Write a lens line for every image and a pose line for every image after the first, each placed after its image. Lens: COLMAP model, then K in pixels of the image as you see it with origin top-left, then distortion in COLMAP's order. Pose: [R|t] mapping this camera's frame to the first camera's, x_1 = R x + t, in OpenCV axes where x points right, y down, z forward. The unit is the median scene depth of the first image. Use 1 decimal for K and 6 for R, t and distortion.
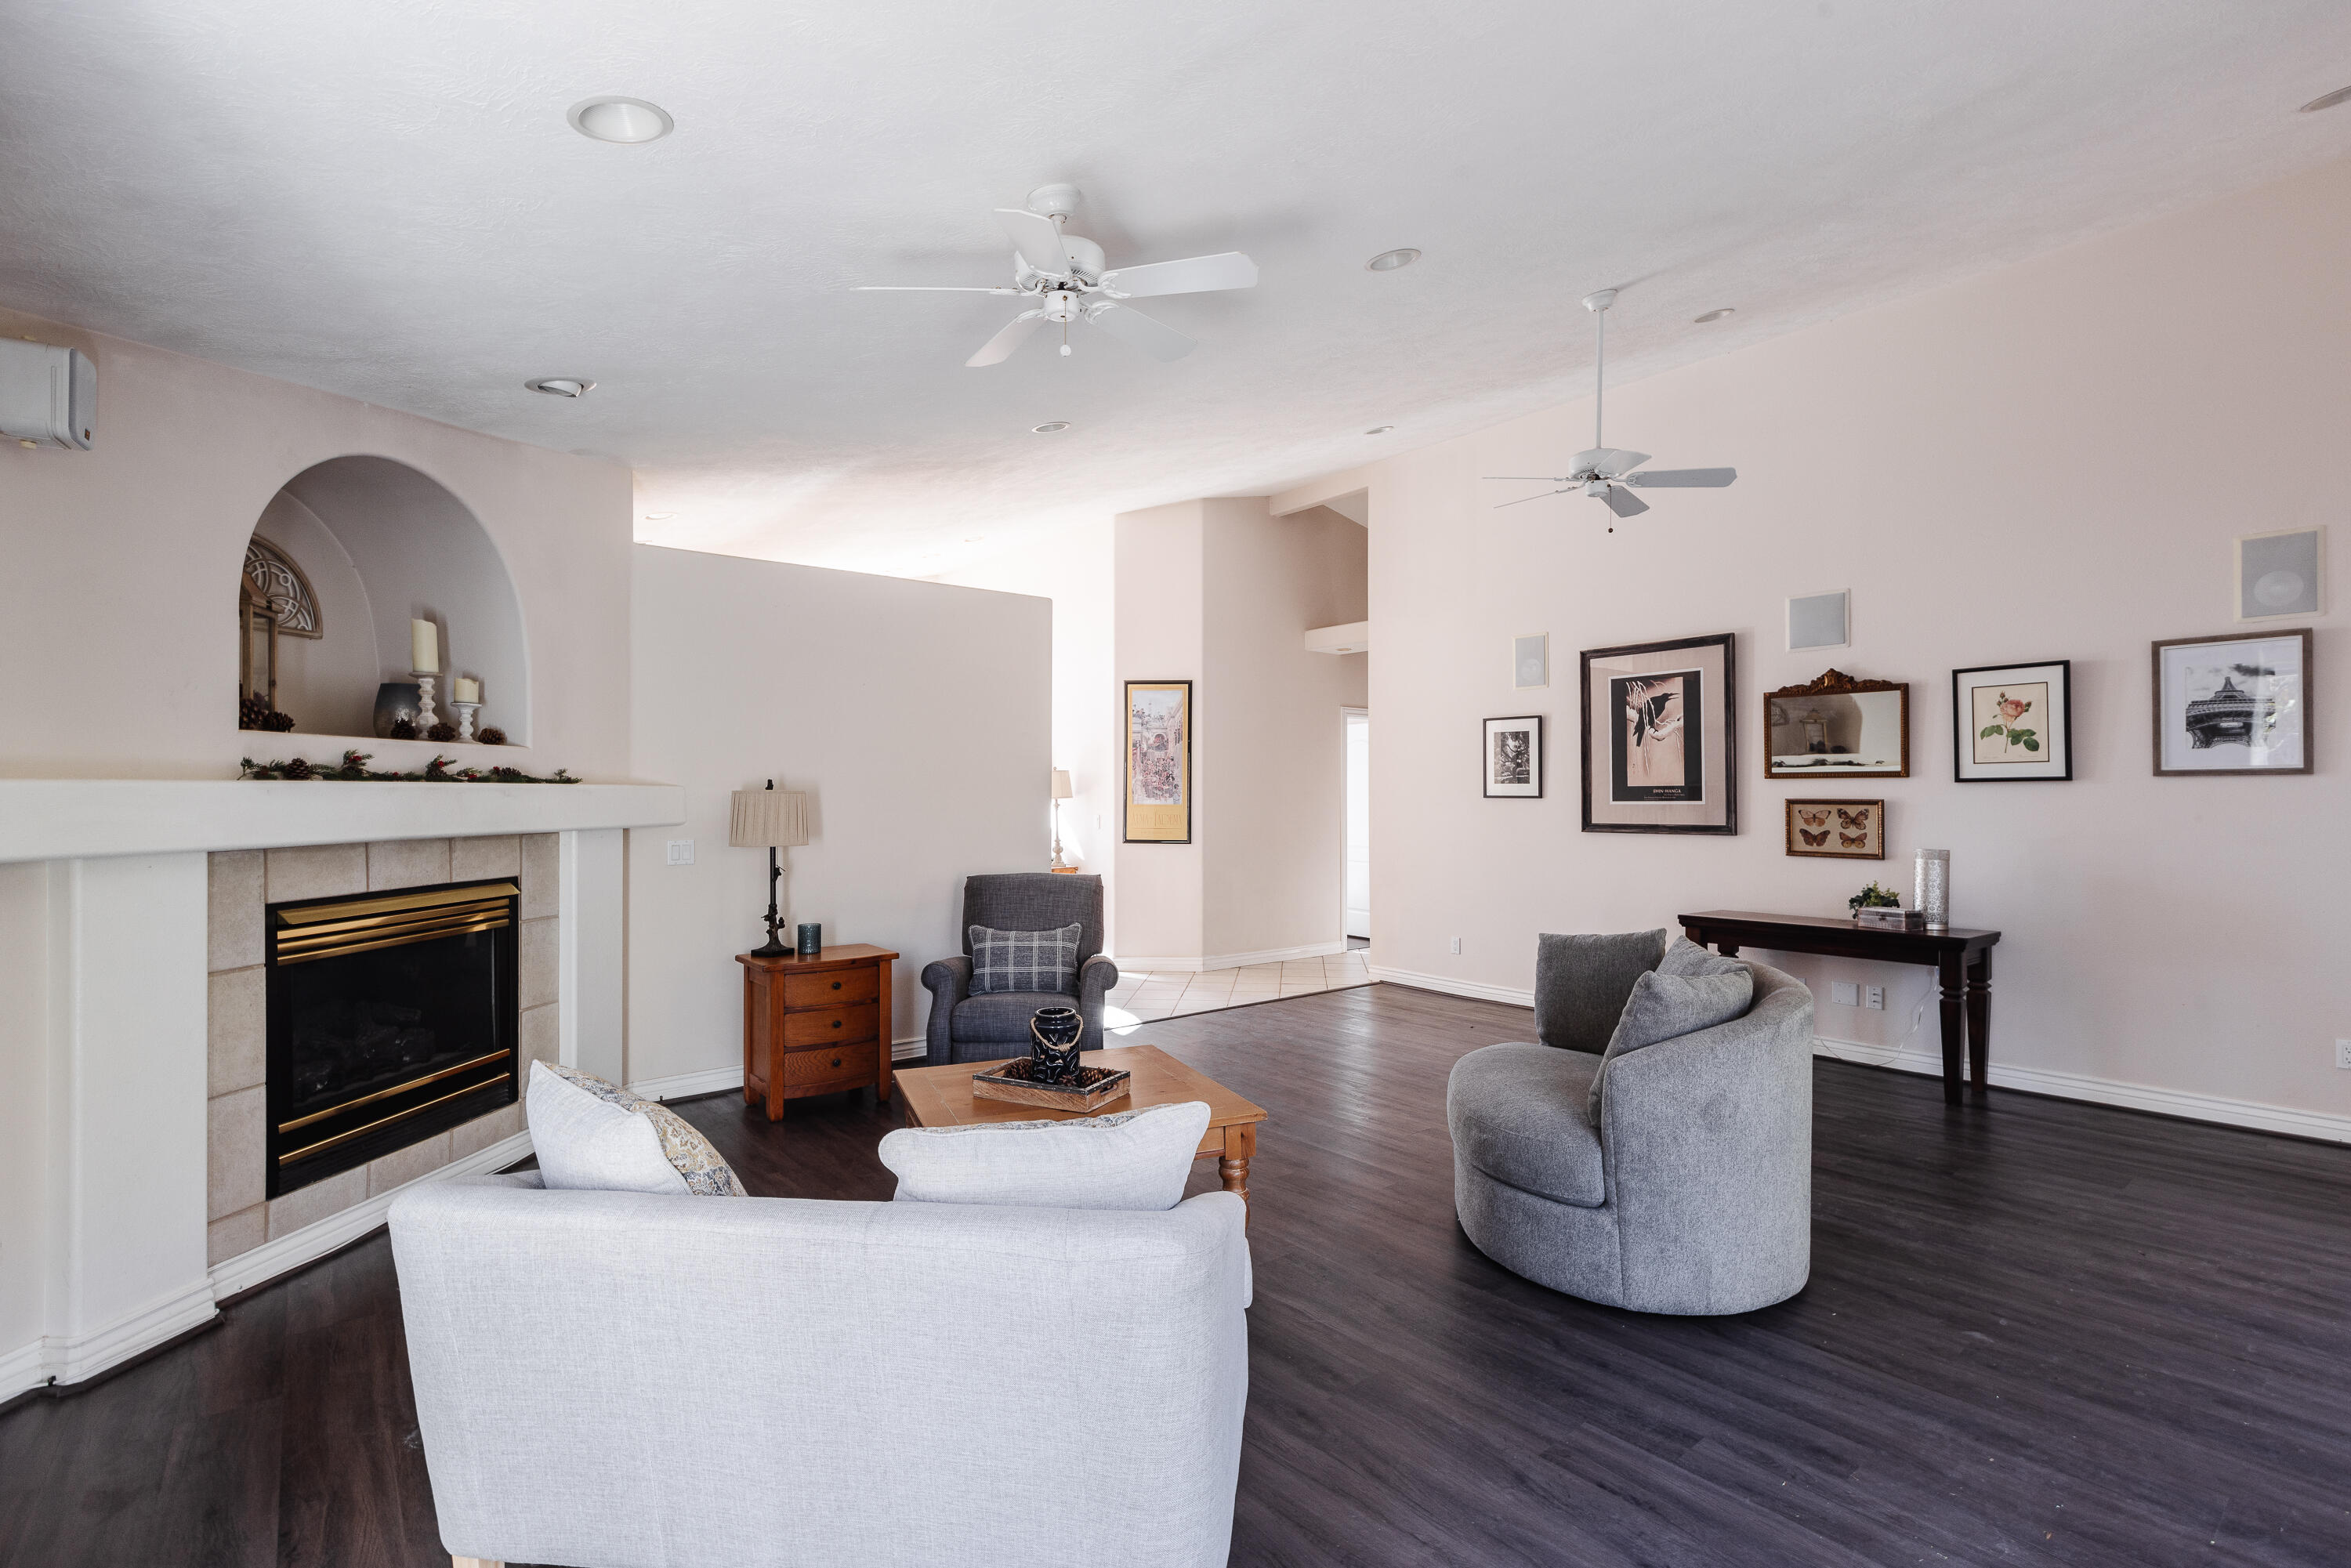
lens RADIAL K [[1070.5, 0, 1200.6], [0, 1070.5, 779.7], [0, 0, 1]] dist [0.001925, 0.000614]
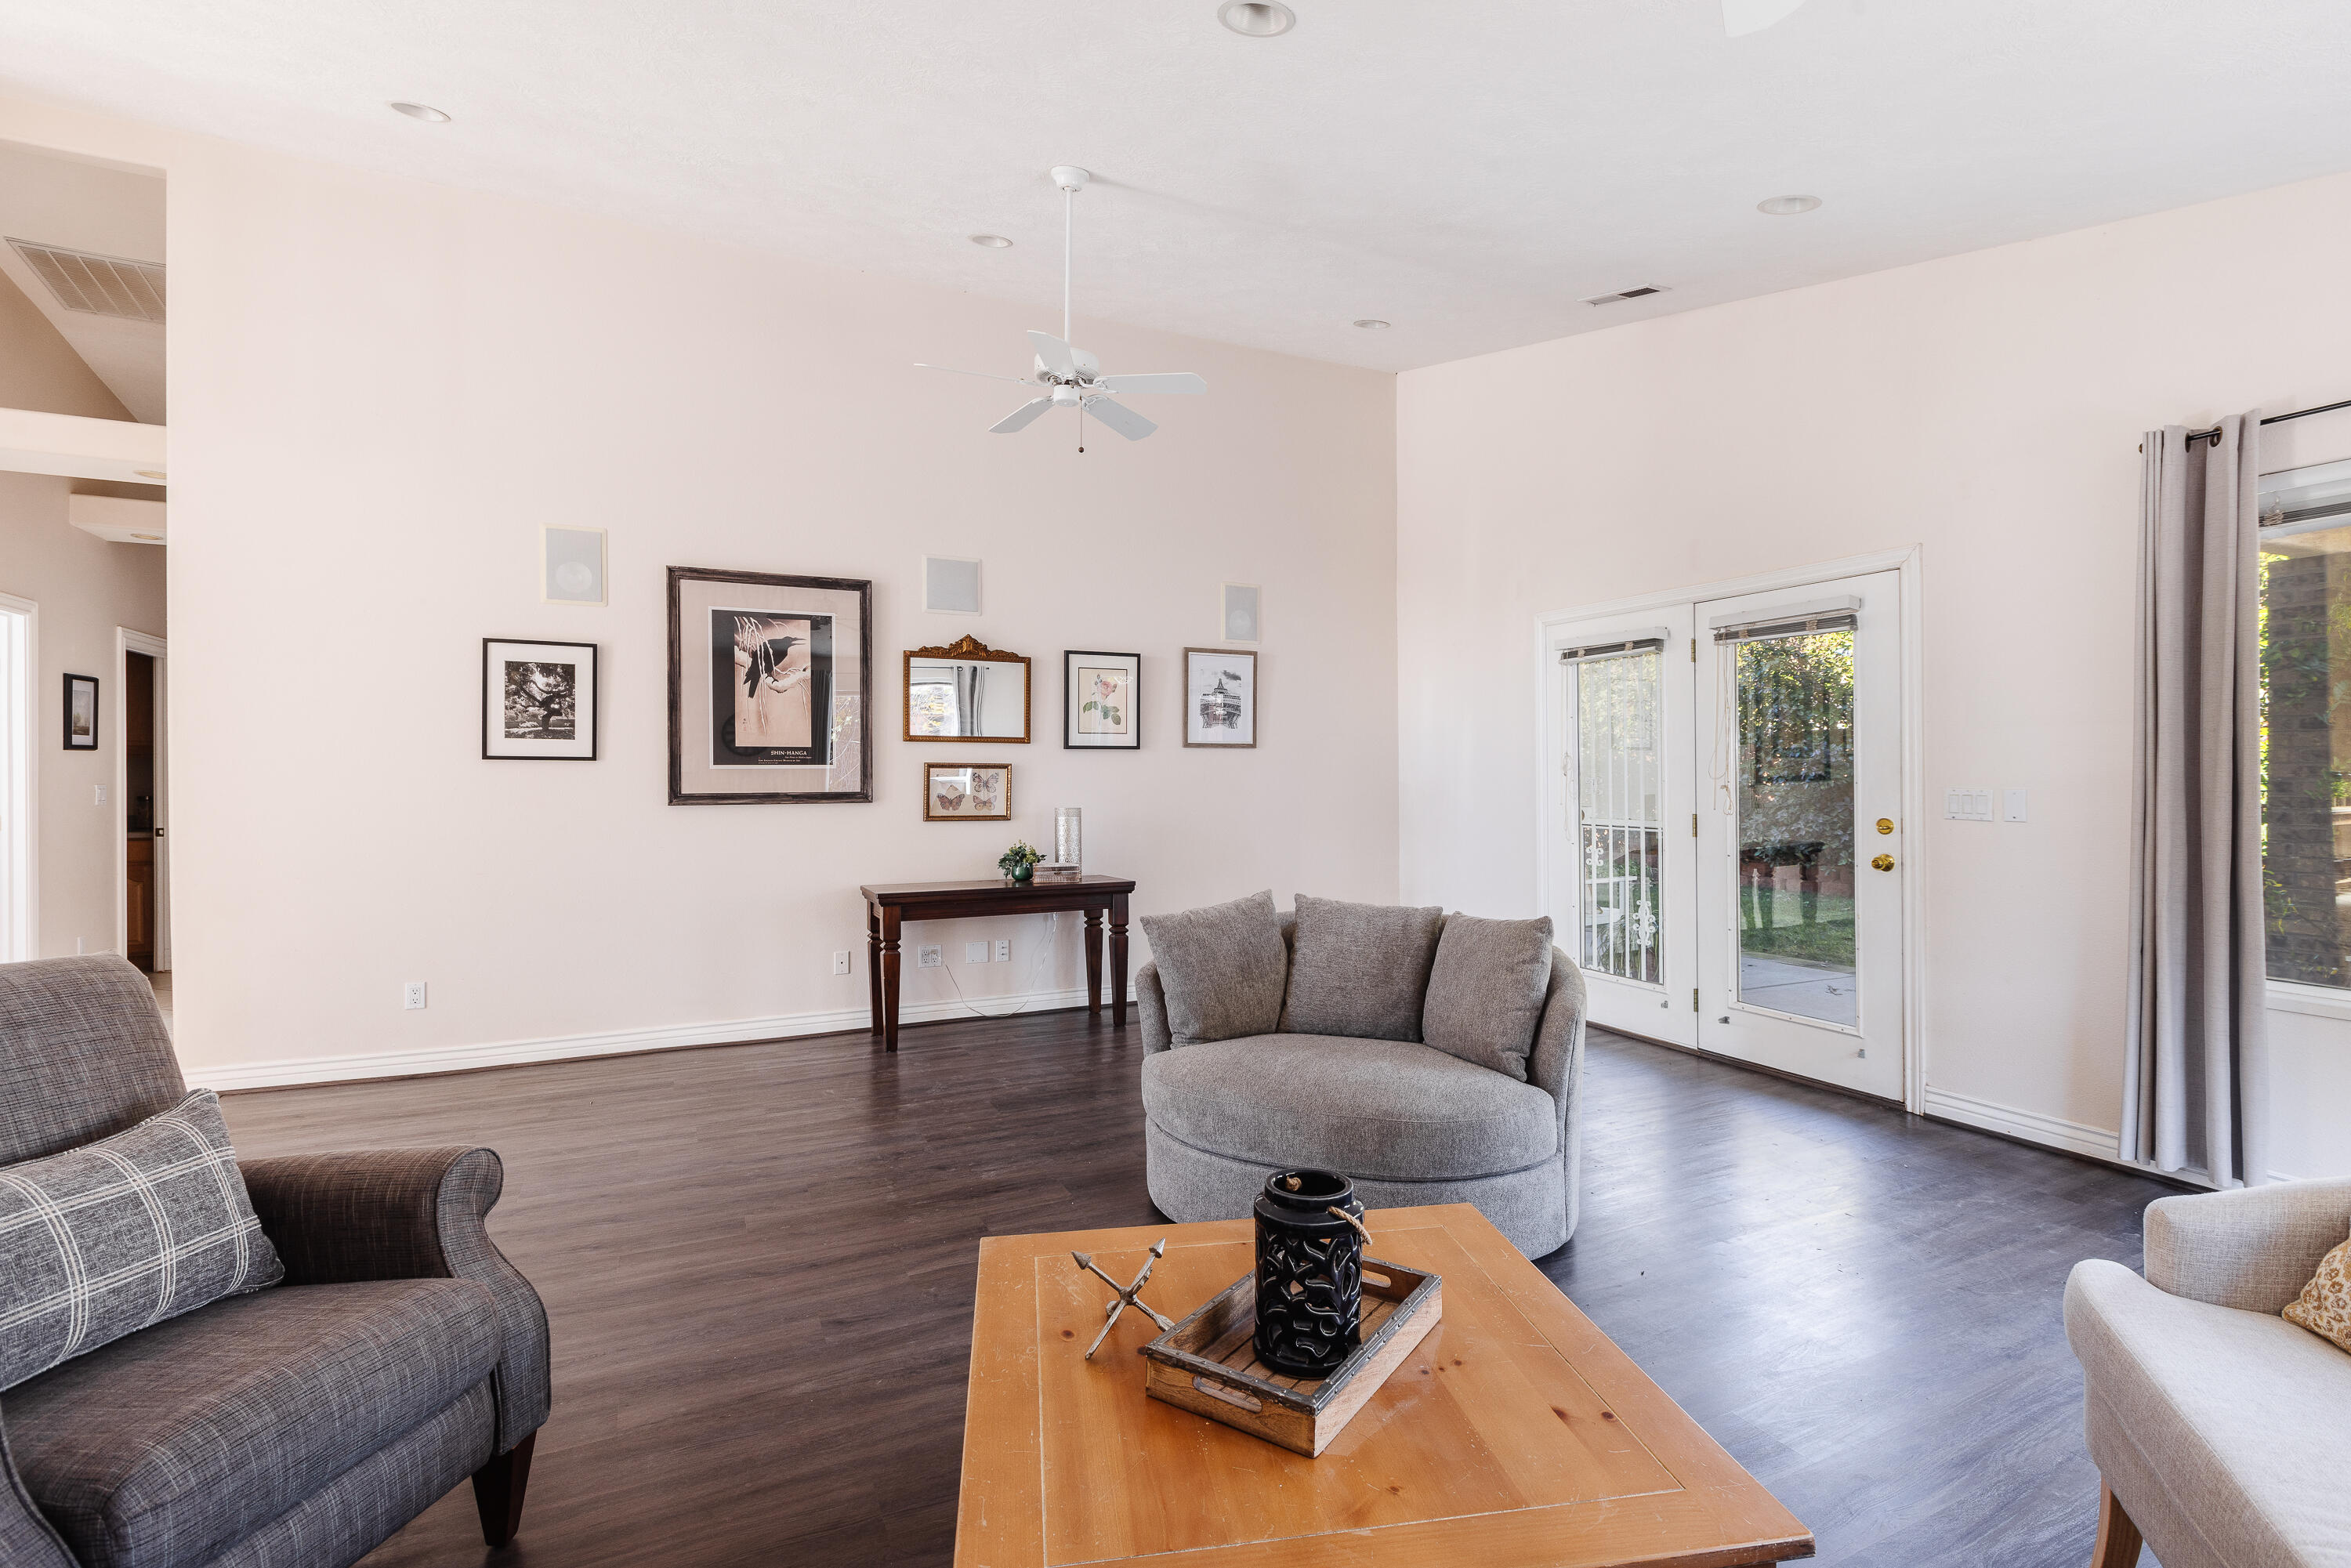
lens RADIAL K [[1082.7, 0, 1181.9], [0, 1082.7, 768.6], [0, 0, 1]] dist [-0.002022, -0.000170]
pose [[0.241129, 0.005113, 0.970480, -0.412152], [-0.017474, 0.999847, -0.000926, 0.023767], [-0.970336, -0.016735, 0.241182, 0.642082]]
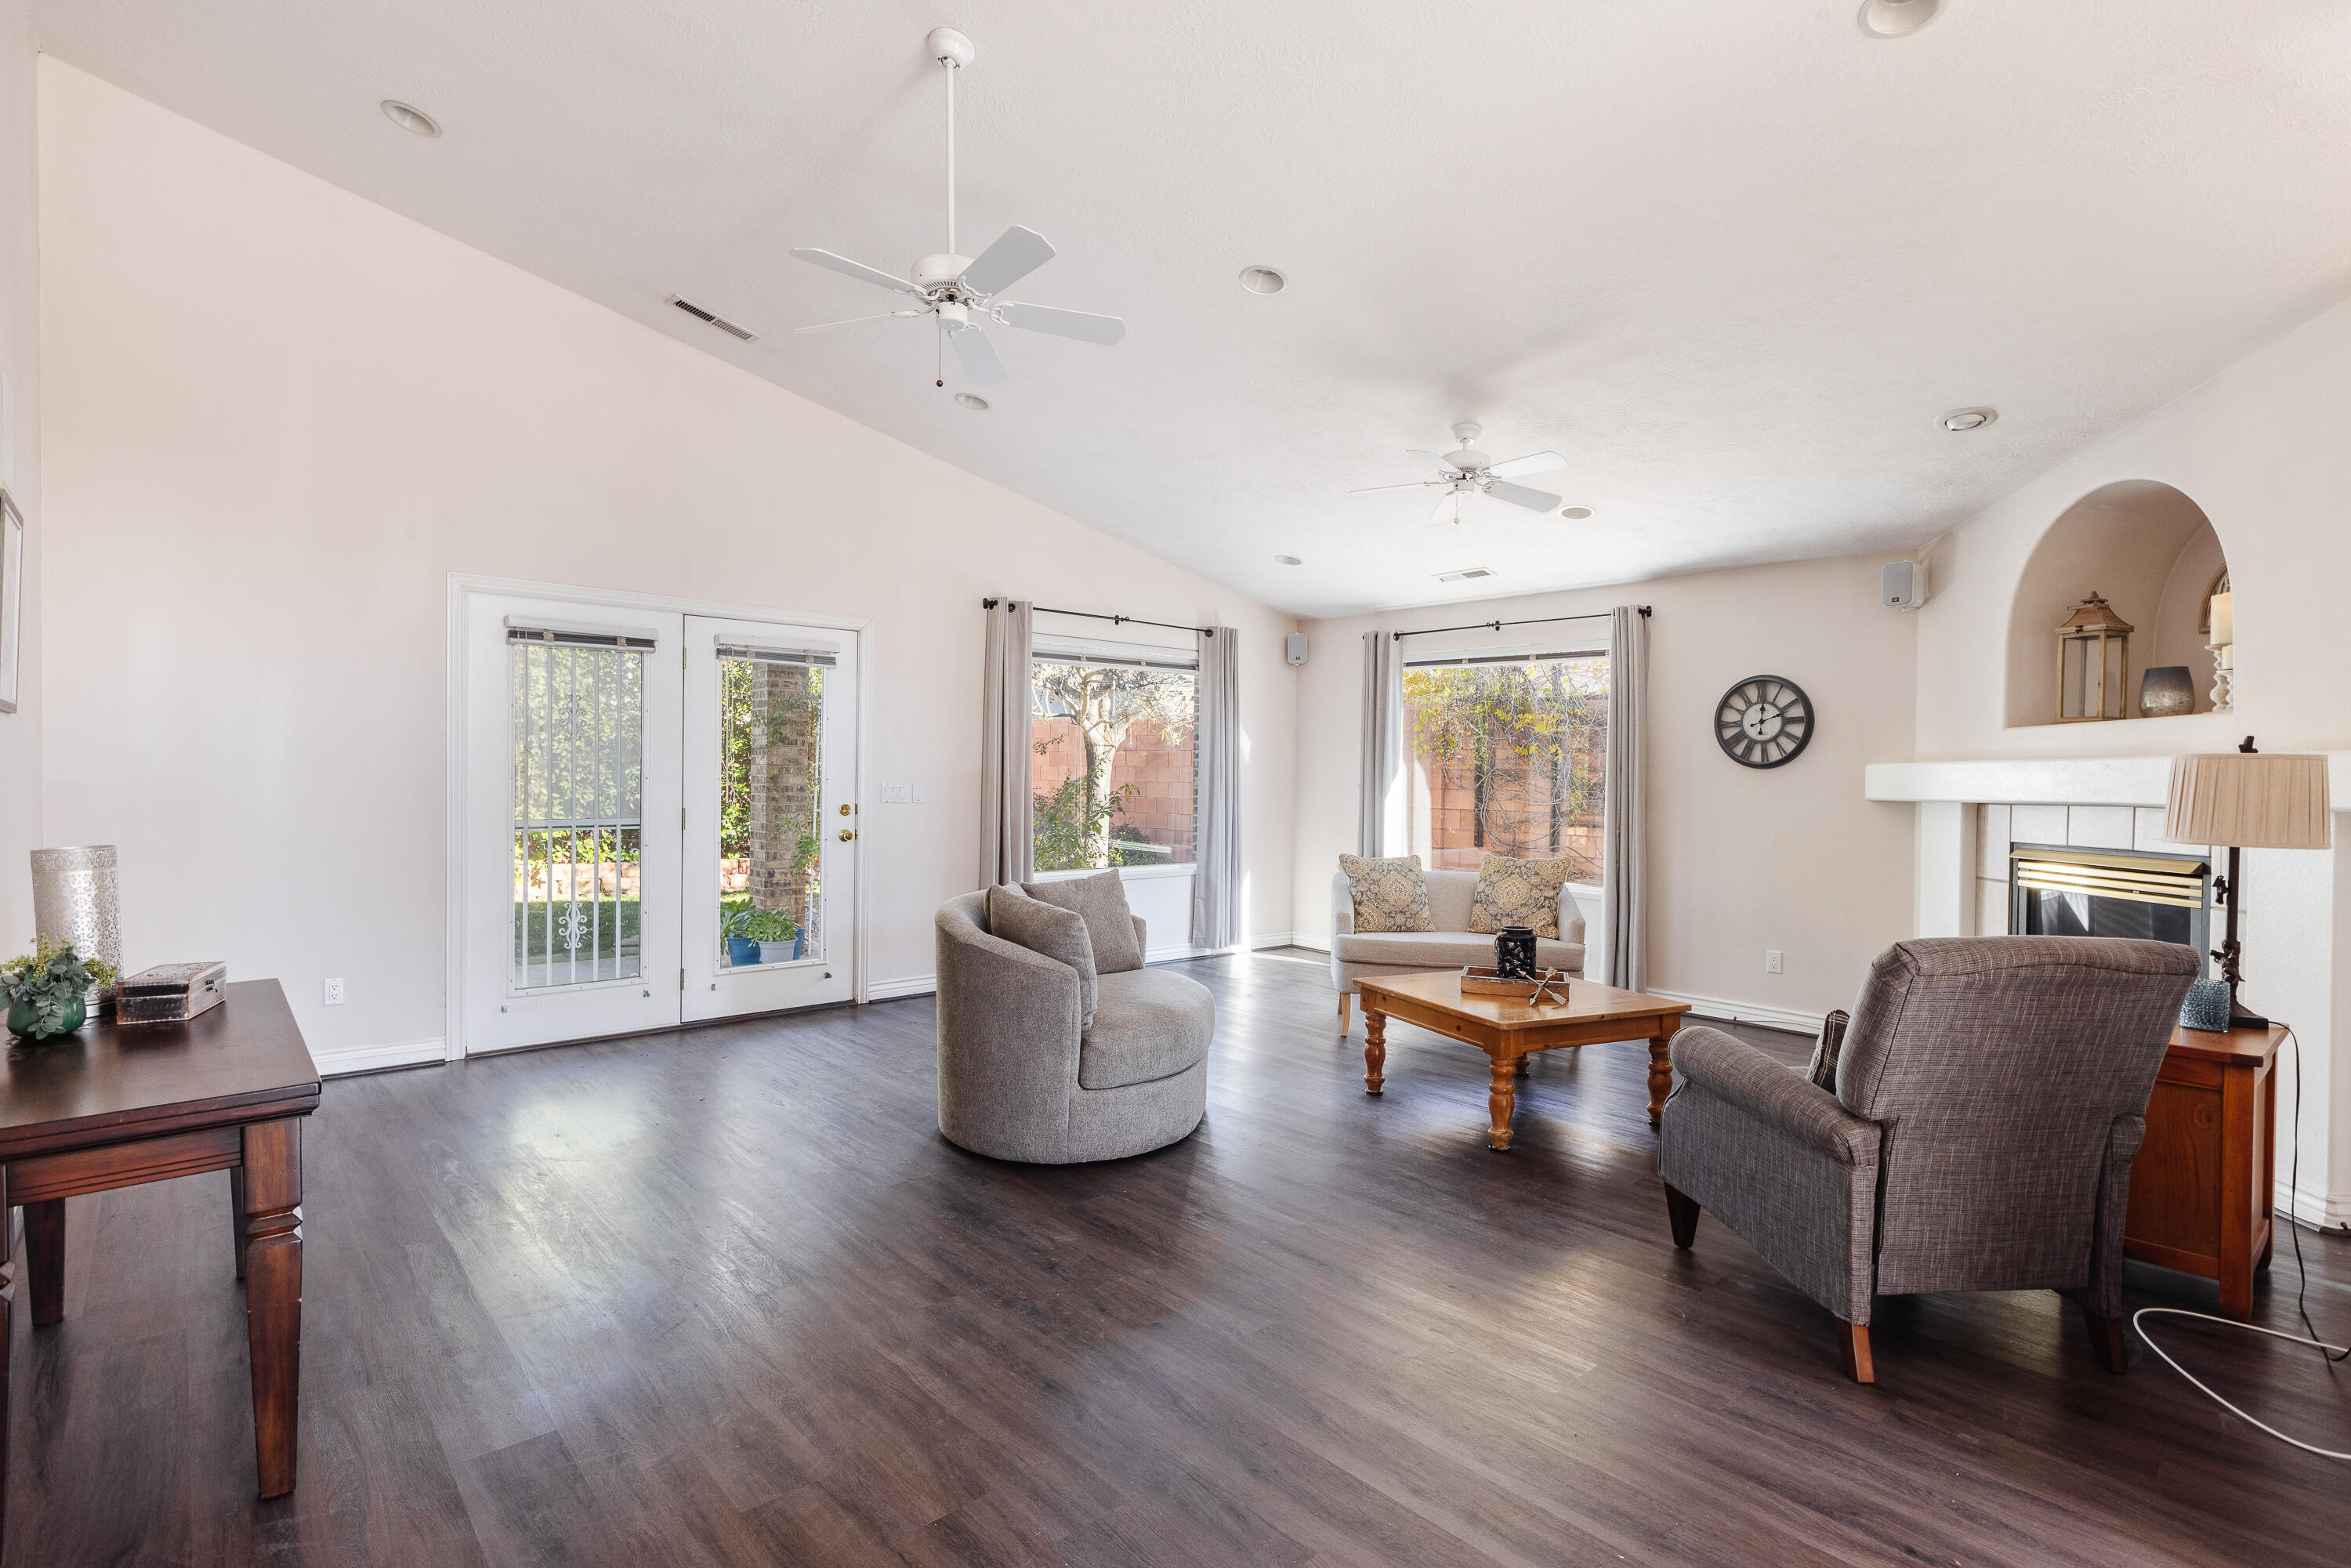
lens RADIAL K [[1185.4, 0, 1175.5], [0, 1185.4, 784.0], [0, 0, 1]] dist [0.002077, 0.000277]
pose [[-0.998362, -0.009520, -0.056407, 0.249069], [-0.008946, 0.999906, -0.010421, 0.039927], [0.056501, -0.009899, -0.998353, 1.649908]]
